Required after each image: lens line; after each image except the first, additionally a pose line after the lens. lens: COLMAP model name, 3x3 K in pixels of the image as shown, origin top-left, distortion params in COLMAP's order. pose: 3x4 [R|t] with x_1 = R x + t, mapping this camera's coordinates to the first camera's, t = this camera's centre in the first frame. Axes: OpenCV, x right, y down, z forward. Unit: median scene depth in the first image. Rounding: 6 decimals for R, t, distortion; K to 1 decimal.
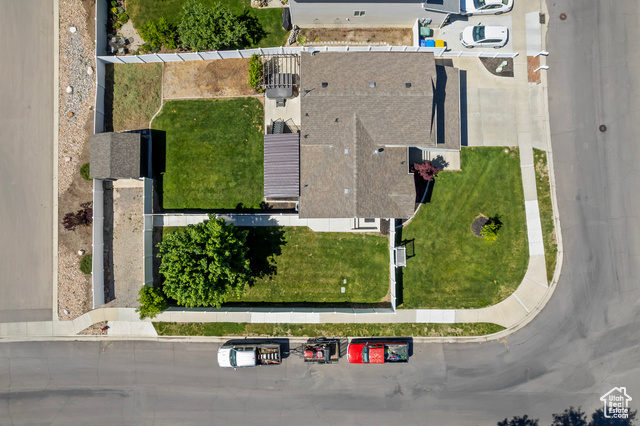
lens RADIAL K [[411.3, 0, 320.0], [0, 411.3, 213.0], [0, 0, 1]] dist [-0.076486, 0.069565]
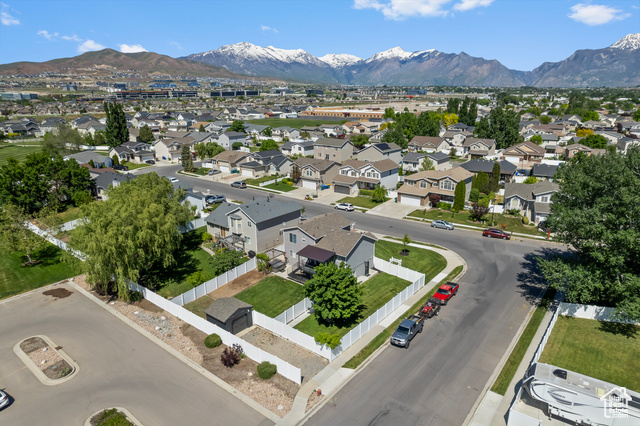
lens RADIAL K [[411.3, 0, 320.0], [0, 411.3, 213.0], [0, 0, 1]] dist [-0.076486, 0.069565]
pose [[0.630296, -0.216456, 0.745569, -1.203341], [0.776322, 0.184585, -0.602705, 0.826980], [-0.007162, 0.958684, 0.284383, 0.276112]]
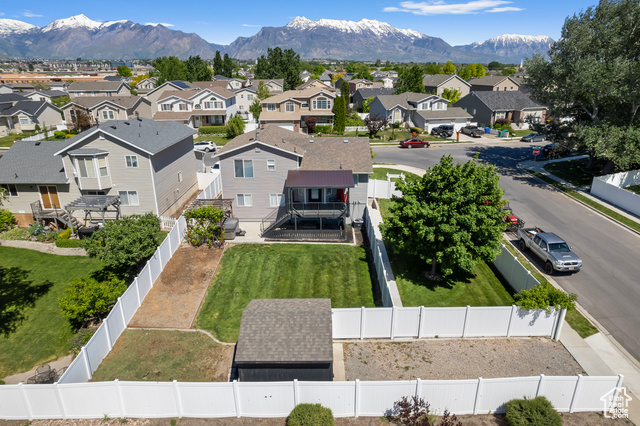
lens RADIAL K [[411.3, 0, 320.0], [0, 411.3, 213.0], [0, 0, 1]] dist [-0.076486, 0.069565]
pose [[0.011420, -0.332889, 0.942897, -0.890130], [0.999923, 0.008452, -0.009127, -0.091291], [-0.004932, 0.942928, 0.332960, 0.656483]]
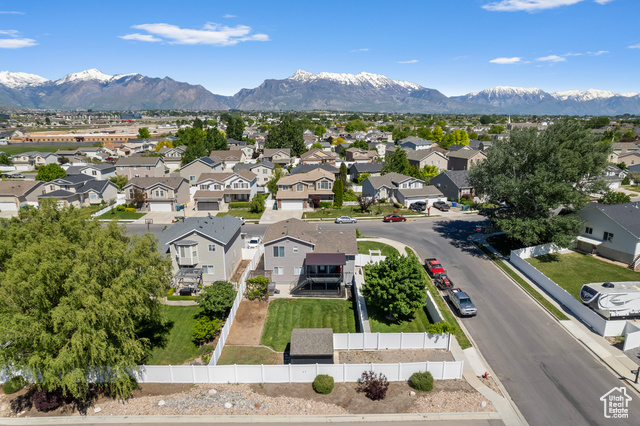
lens RADIAL K [[411.3, 0, 320.0], [0, 411.3, 213.0], [0, 0, 1]] dist [-0.076486, 0.069565]
pose [[0.012260, -0.225678, 0.974125, -1.403348], [0.999910, 0.008140, -0.010698, -0.104777], [-0.005515, 0.974168, 0.225758, 0.401568]]
